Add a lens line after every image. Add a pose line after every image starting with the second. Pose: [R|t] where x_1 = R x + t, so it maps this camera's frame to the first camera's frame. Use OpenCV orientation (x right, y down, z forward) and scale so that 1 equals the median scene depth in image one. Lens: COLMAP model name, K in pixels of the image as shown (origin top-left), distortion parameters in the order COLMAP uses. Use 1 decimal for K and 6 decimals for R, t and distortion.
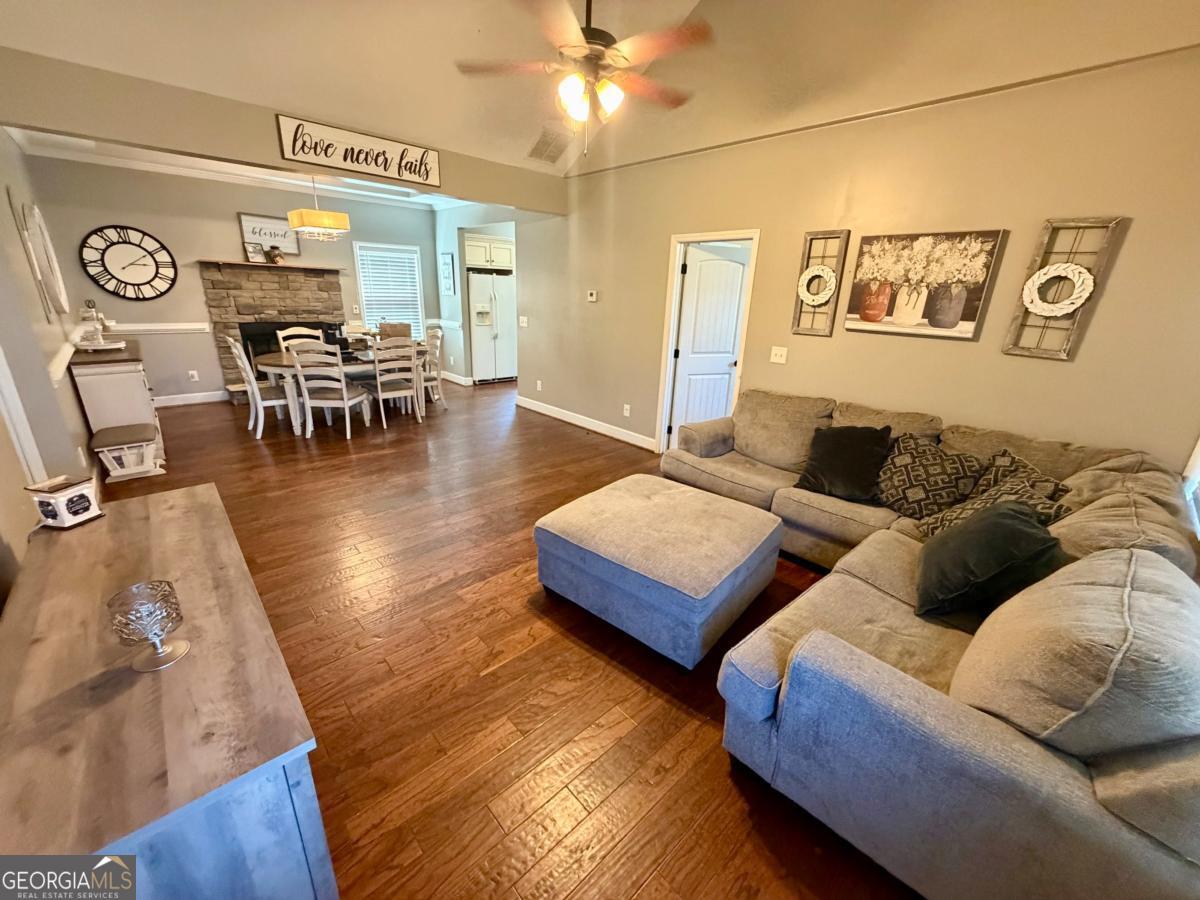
lens RADIAL K [[477.4, 0, 597.2], [0, 477.4, 450.7], [0, 0, 1]] dist [0.000651, -0.000049]
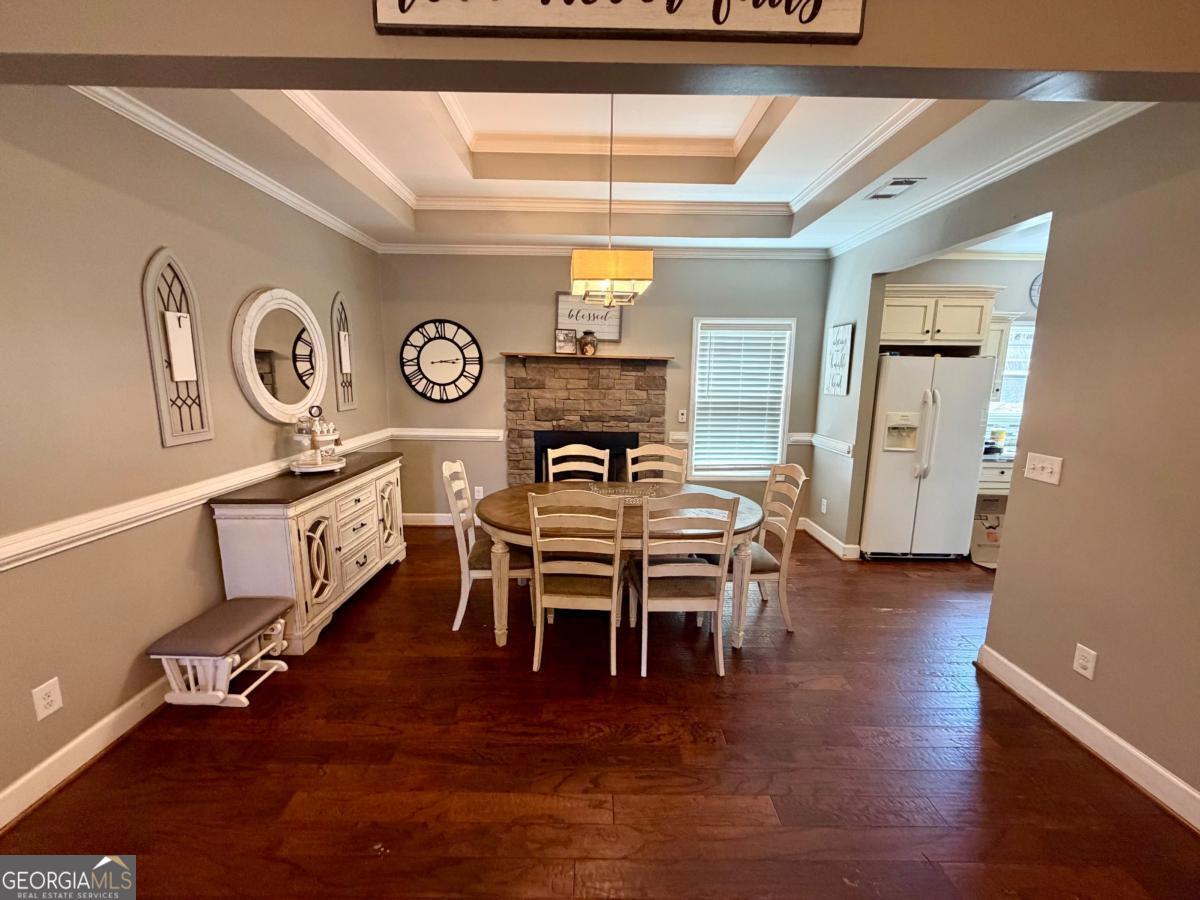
lens RADIAL K [[477.4, 0, 597.2], [0, 477.4, 450.7], [0, 0, 1]] dist [0.000651, -0.000049]
pose [[0.732842, 0.082091, -0.675429, -0.169752], [-0.206009, 0.972871, -0.105278, -0.186520], [0.648462, 0.216296, 0.729872, 0.543019]]
